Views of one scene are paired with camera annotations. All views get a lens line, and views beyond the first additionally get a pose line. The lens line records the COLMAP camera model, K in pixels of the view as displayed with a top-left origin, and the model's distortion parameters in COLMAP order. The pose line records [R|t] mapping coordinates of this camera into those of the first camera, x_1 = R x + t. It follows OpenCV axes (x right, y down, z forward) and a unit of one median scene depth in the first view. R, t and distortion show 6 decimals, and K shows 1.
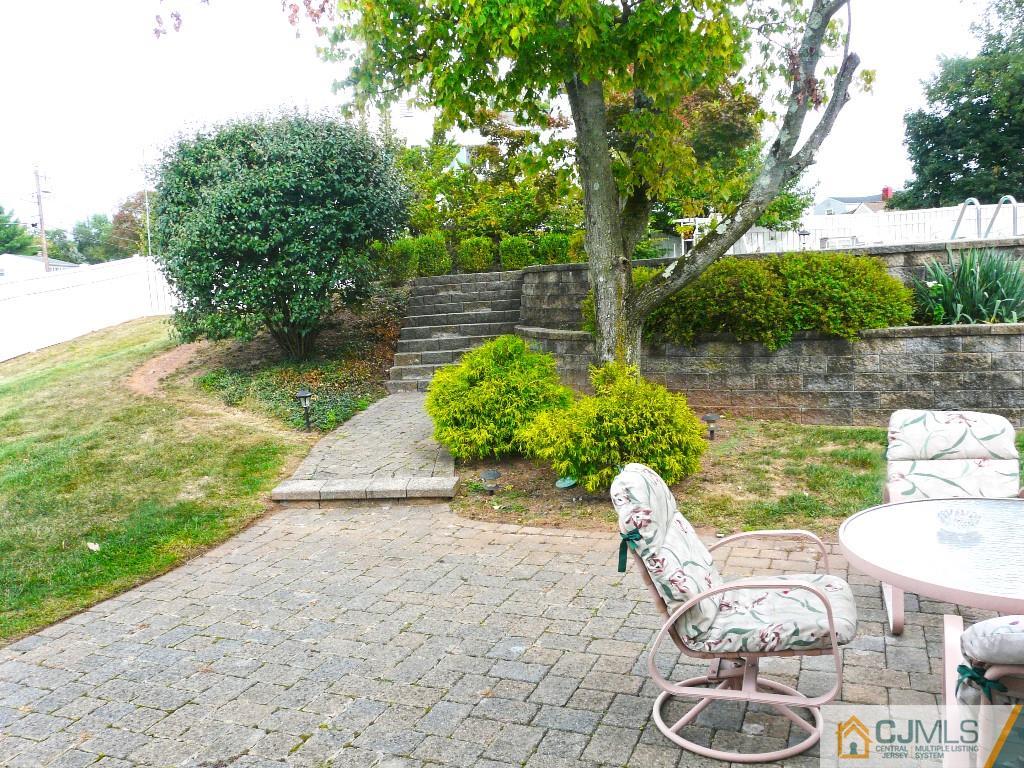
lens RADIAL K [[850.5, 0, 506.6], [0, 850.5, 389.0], [0, 0, 1]] dist [-0.077345, 0.095386]
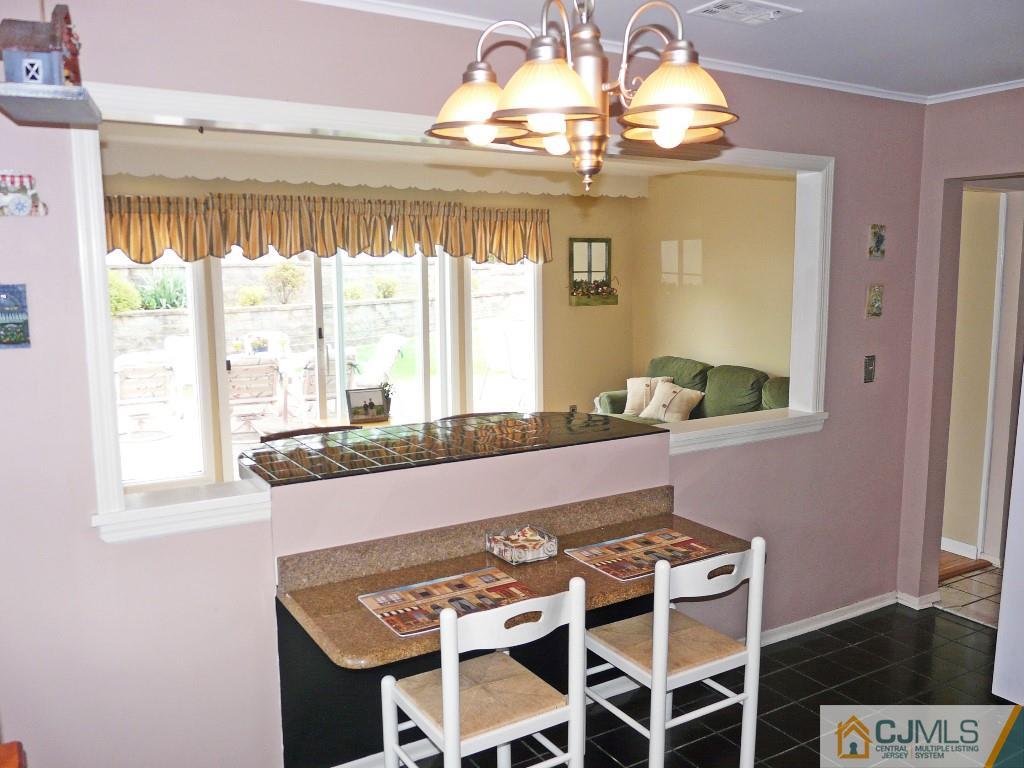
lens RADIAL K [[850.5, 0, 505.3], [0, 850.5, 382.1], [0, 0, 1]] dist [-0.077345, 0.095386]
pose [[0.590773, -0.061244, 0.804510, -0.583470], [0.075362, 0.996944, 0.020553, 0.112100], [-0.803311, 0.048487, 0.593583, -0.770706]]
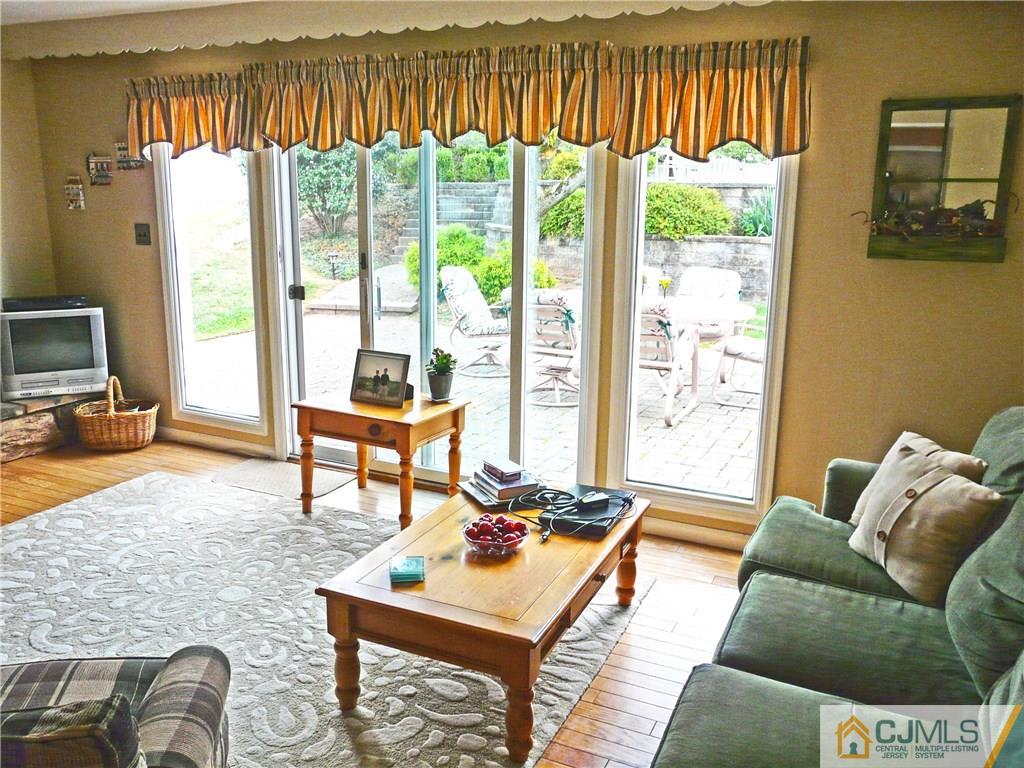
lens RADIAL K [[850.5, 0, 503.4], [0, 850.5, 391.4], [0, 0, 1]] dist [-0.077345, 0.095386]
pose [[0.996234, 0.077195, -0.039482, 0.194027], [-0.072568, 0.991545, 0.107574, 0.082352], [0.047452, -0.104304, 0.993413, -0.695222]]
